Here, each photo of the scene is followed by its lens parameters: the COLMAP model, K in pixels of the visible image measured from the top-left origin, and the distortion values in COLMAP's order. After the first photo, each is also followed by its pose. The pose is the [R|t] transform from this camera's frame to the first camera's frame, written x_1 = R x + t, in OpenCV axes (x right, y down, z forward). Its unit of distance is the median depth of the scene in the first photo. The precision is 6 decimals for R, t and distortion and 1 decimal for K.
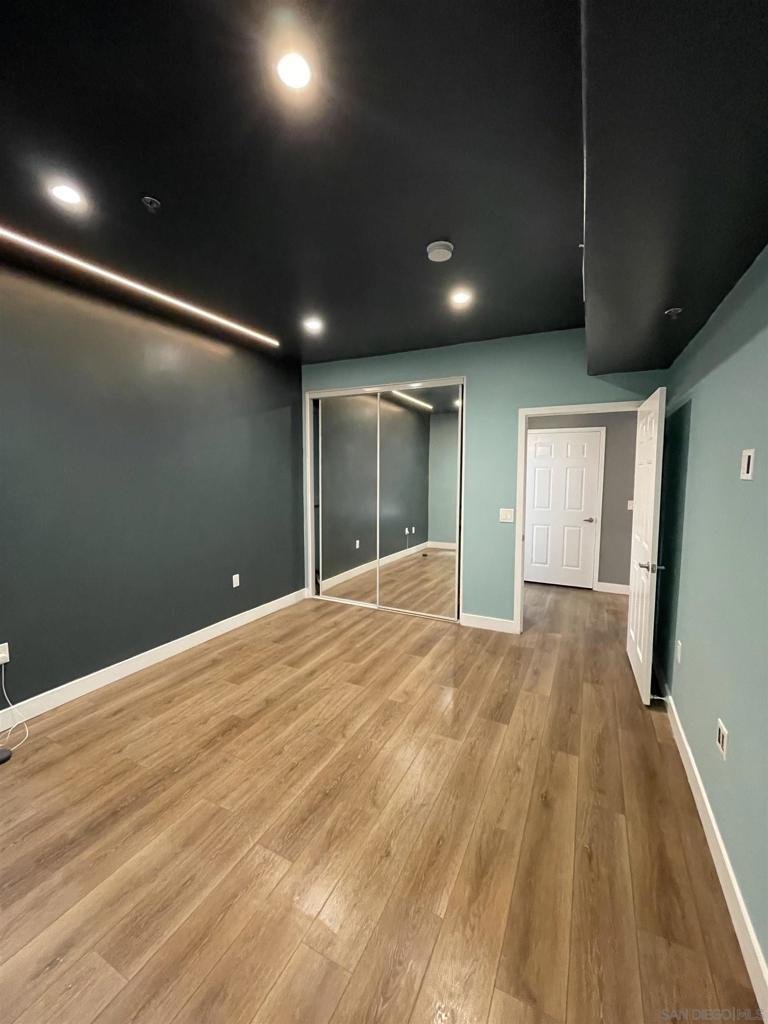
lens RADIAL K [[412.1, 0, 384.4], [0, 412.1, 508.1], [0, 0, 1]] dist [-0.002380, 0.000105]
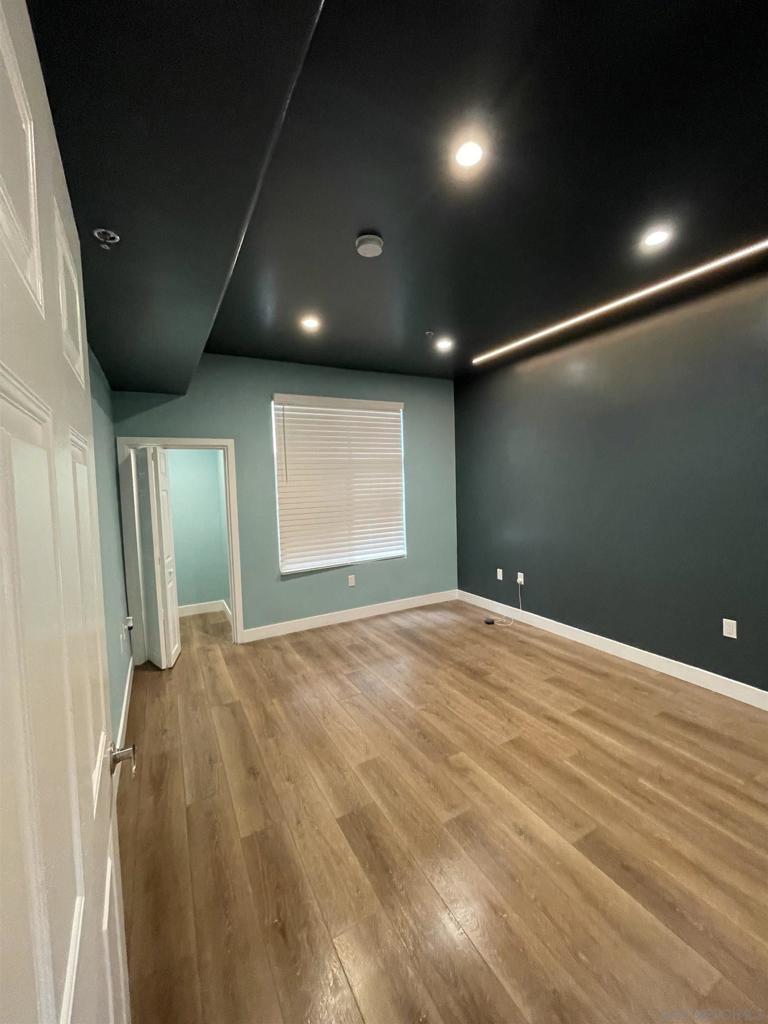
lens RADIAL K [[412.1, 0, 386.0], [0, 412.1, 507.1], [0, 0, 1]] dist [-0.002380, 0.000105]
pose [[-0.563427, 0.064423, -0.823650, 0.752859], [-0.045301, 0.993046, 0.108661, -0.106672], [0.824923, 0.098535, -0.556591, 1.306389]]
